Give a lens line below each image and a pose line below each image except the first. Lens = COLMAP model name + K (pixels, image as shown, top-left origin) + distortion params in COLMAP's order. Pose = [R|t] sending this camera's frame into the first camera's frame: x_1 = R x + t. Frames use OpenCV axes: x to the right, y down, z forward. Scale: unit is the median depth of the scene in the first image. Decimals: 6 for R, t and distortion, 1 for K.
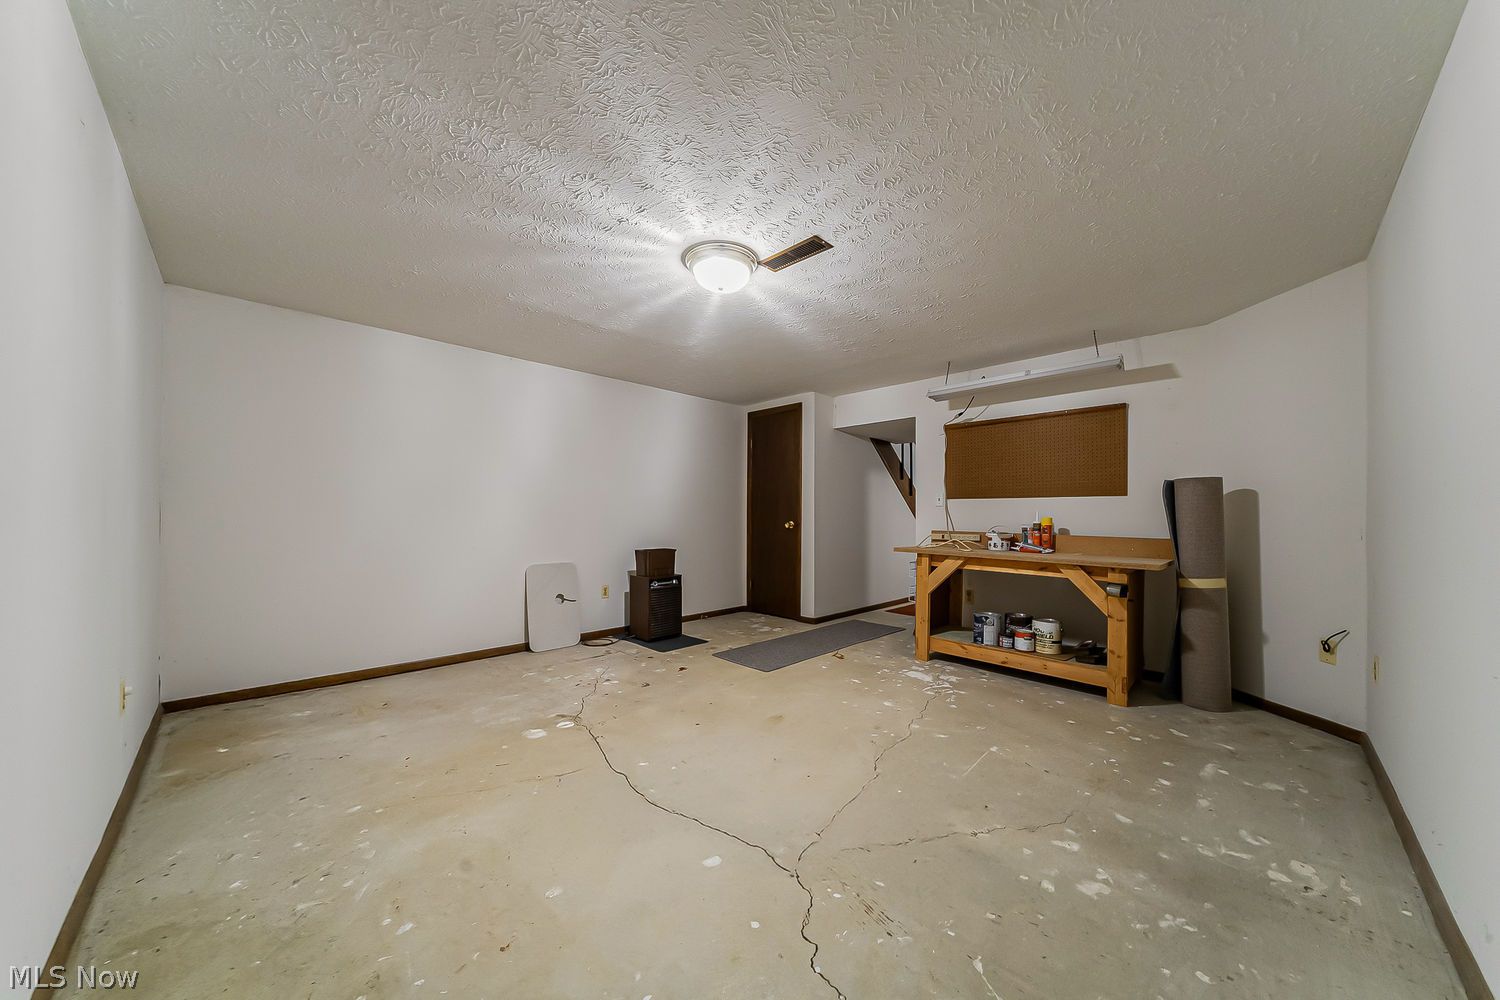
lens RADIAL K [[516.9, 0, 751.1], [0, 516.9, 508.1], [0, 0, 1]] dist [-0.003597, -0.000471]
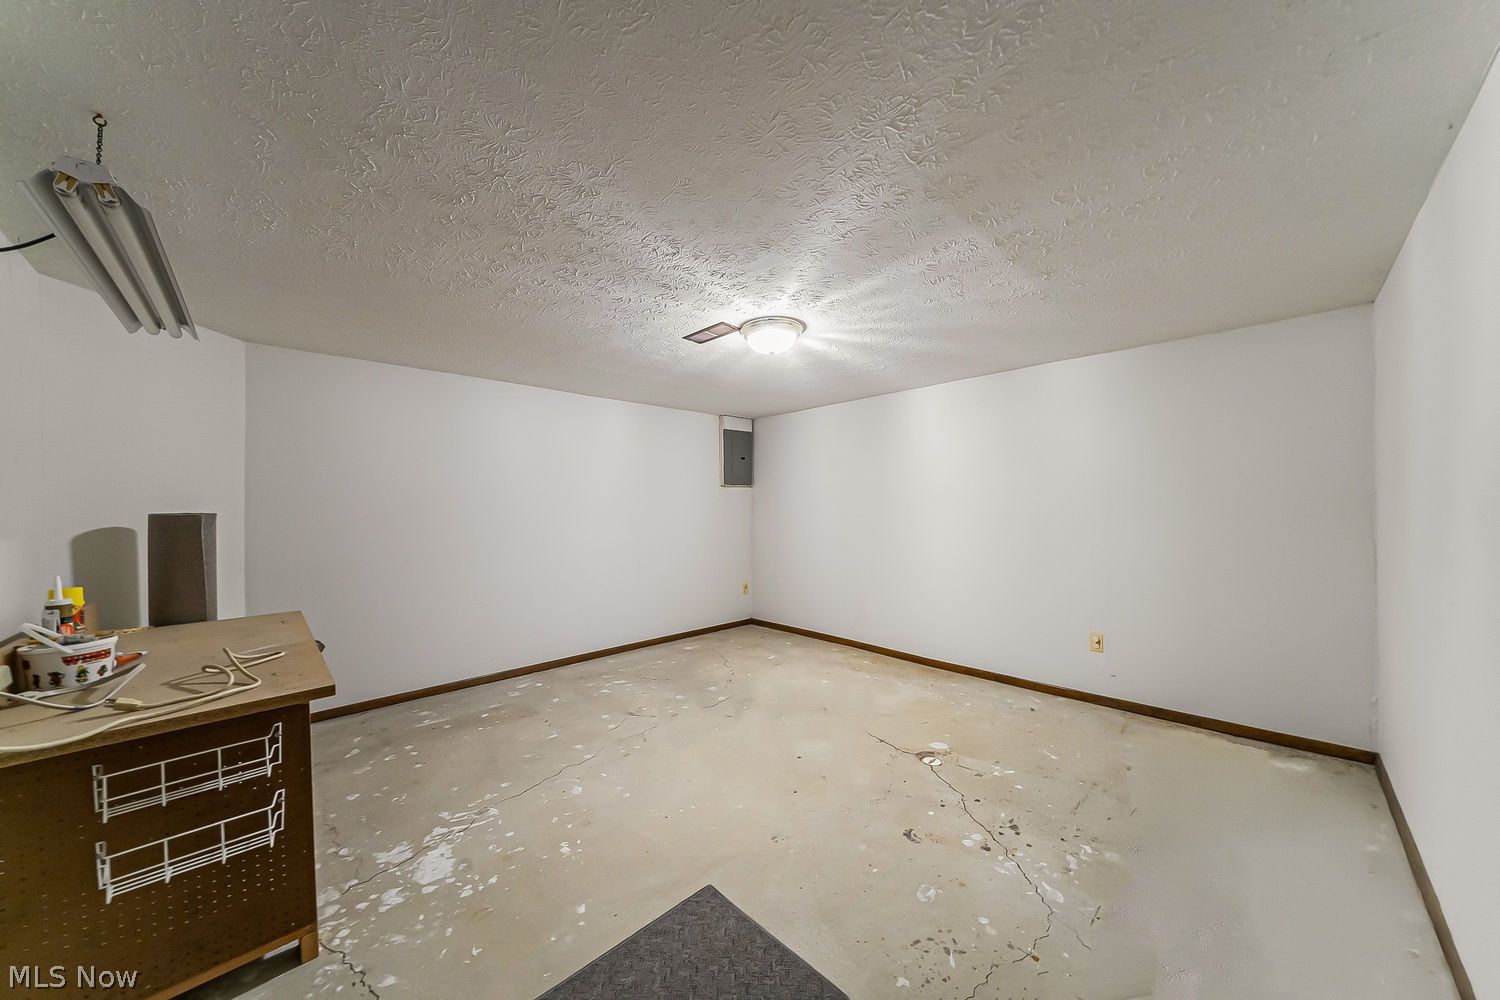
lens RADIAL K [[516.9, 0, 749.1], [0, 516.9, 507.1], [0, 0, 1]] dist [-0.003597, -0.000471]
pose [[-0.999838, 0.003599, 0.017616, -0.027323], [0.003354, 0.999897, -0.013946, -0.068111], [-0.017664, -0.013885, -0.999748, 2.275357]]
